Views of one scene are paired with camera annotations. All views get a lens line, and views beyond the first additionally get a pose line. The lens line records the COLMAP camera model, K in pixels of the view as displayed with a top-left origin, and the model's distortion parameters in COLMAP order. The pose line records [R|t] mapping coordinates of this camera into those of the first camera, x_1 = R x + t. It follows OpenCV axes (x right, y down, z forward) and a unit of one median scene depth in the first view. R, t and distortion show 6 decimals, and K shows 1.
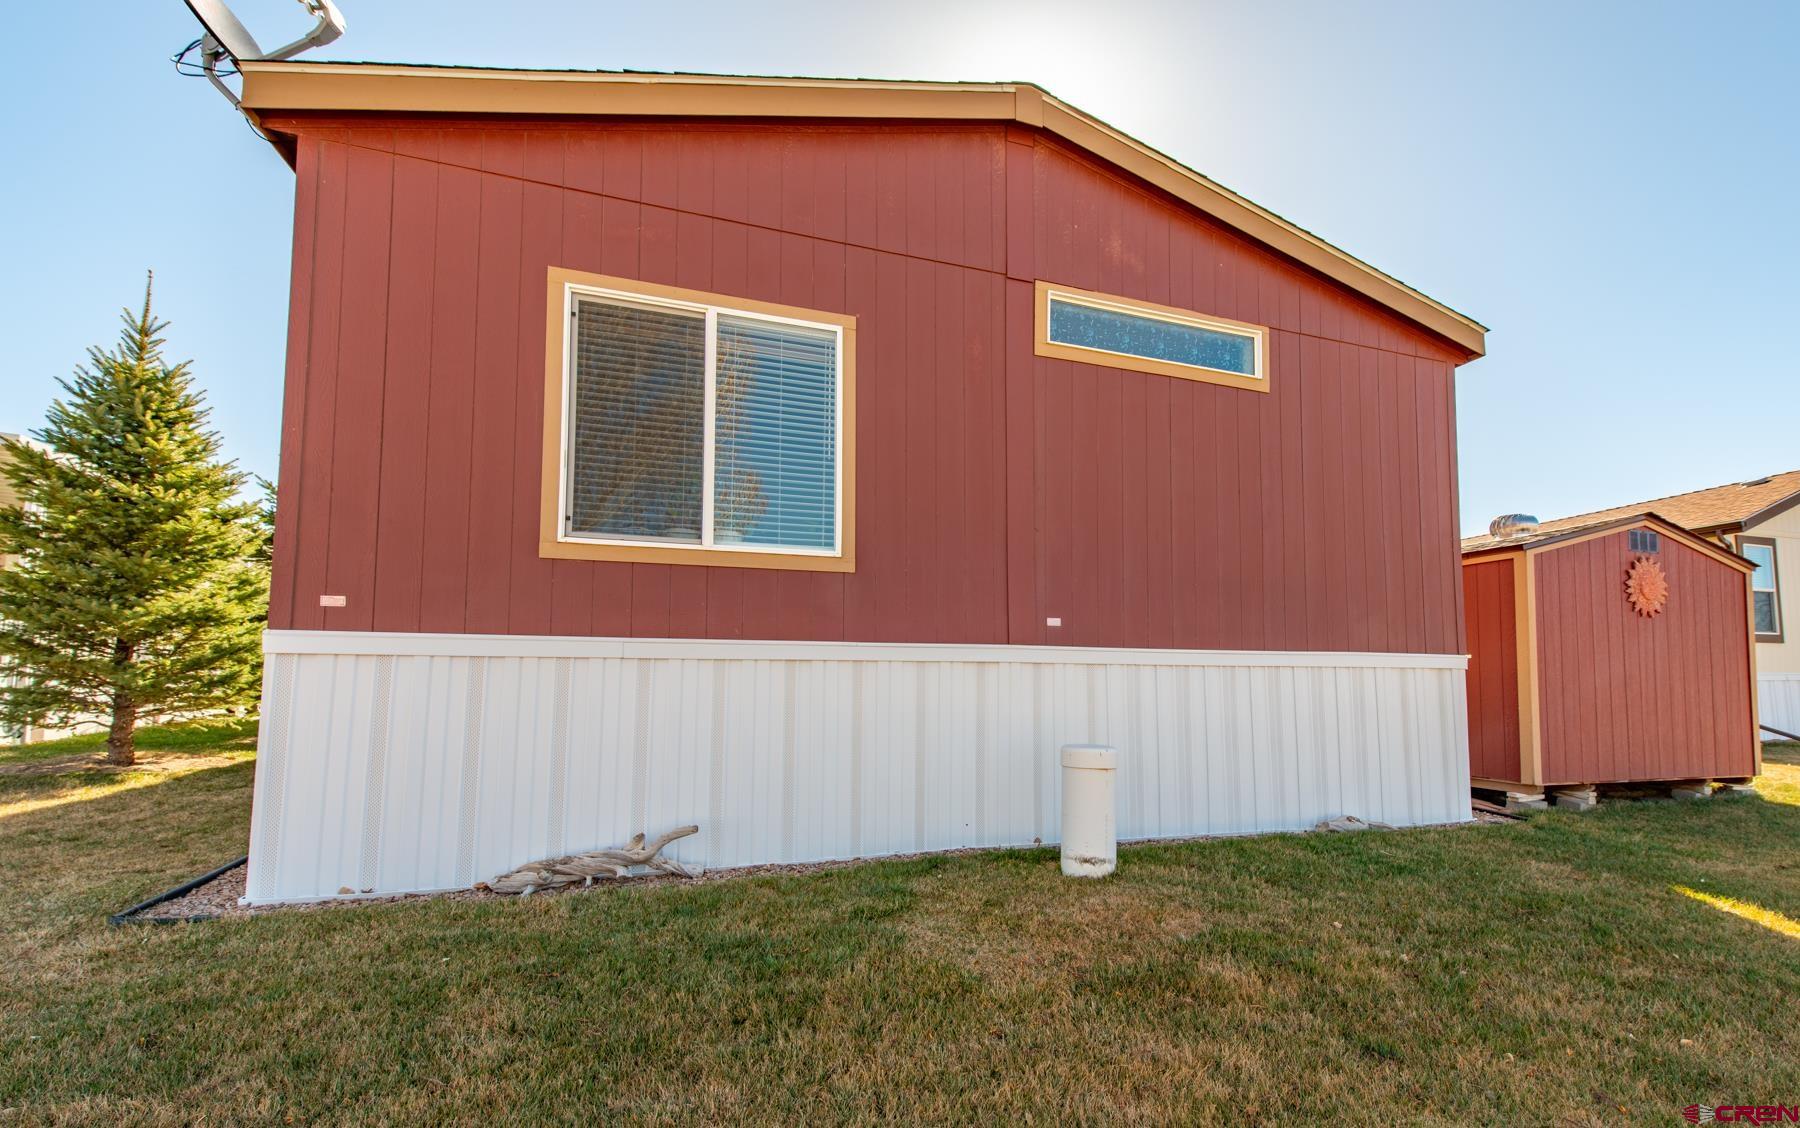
lens RADIAL K [[727.4, 0, 902.4], [0, 727.4, 613.3], [0, 0, 1]] dist [0.000195, -0.000227]
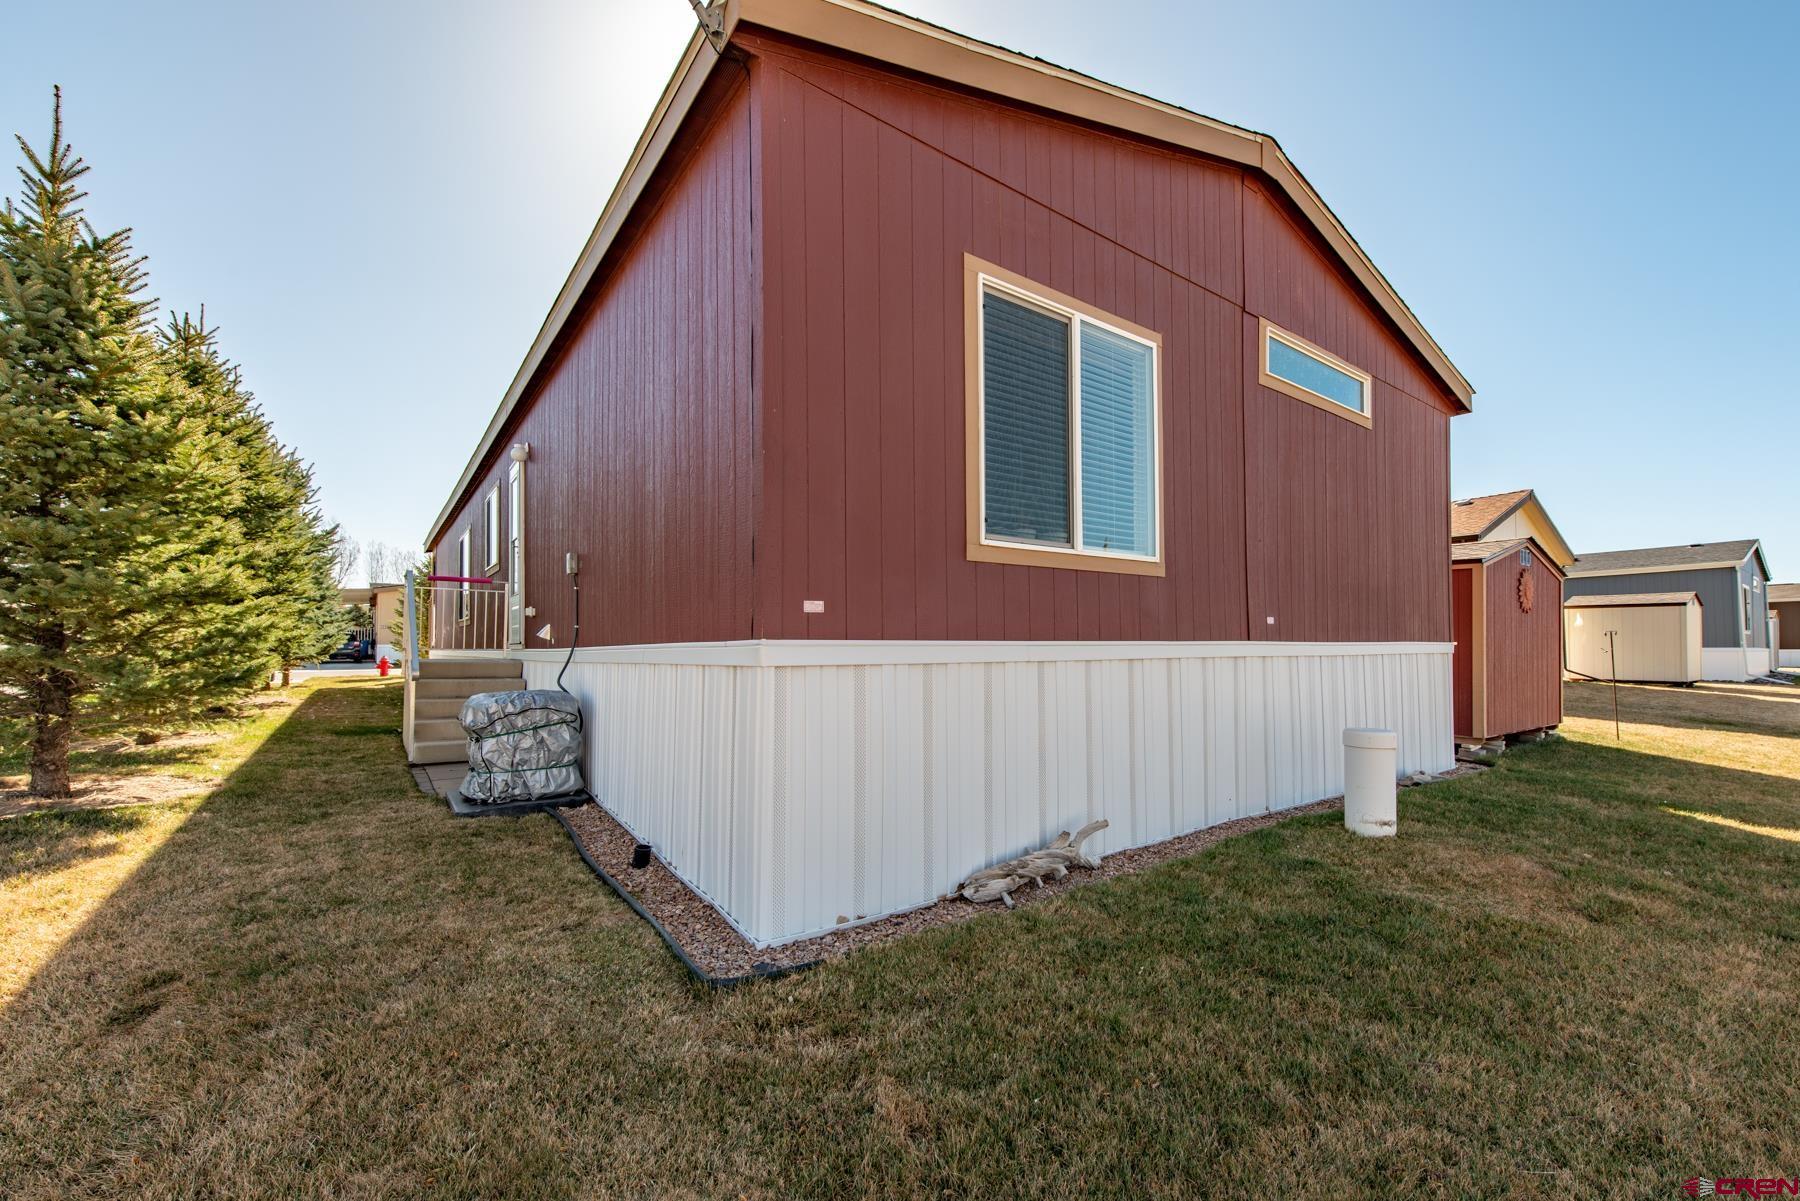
lens RADIAL K [[744.3, 0, 854.2], [0, 744.3, 608.1], [0, 0, 1]] dist [0.003483, -0.006340]
pose [[0.950214, 0.009378, 0.311458, -0.848743], [-0.024478, 0.998705, 0.044609, -0.047996], [-0.310636, -0.050012, 0.949212, 0.089275]]
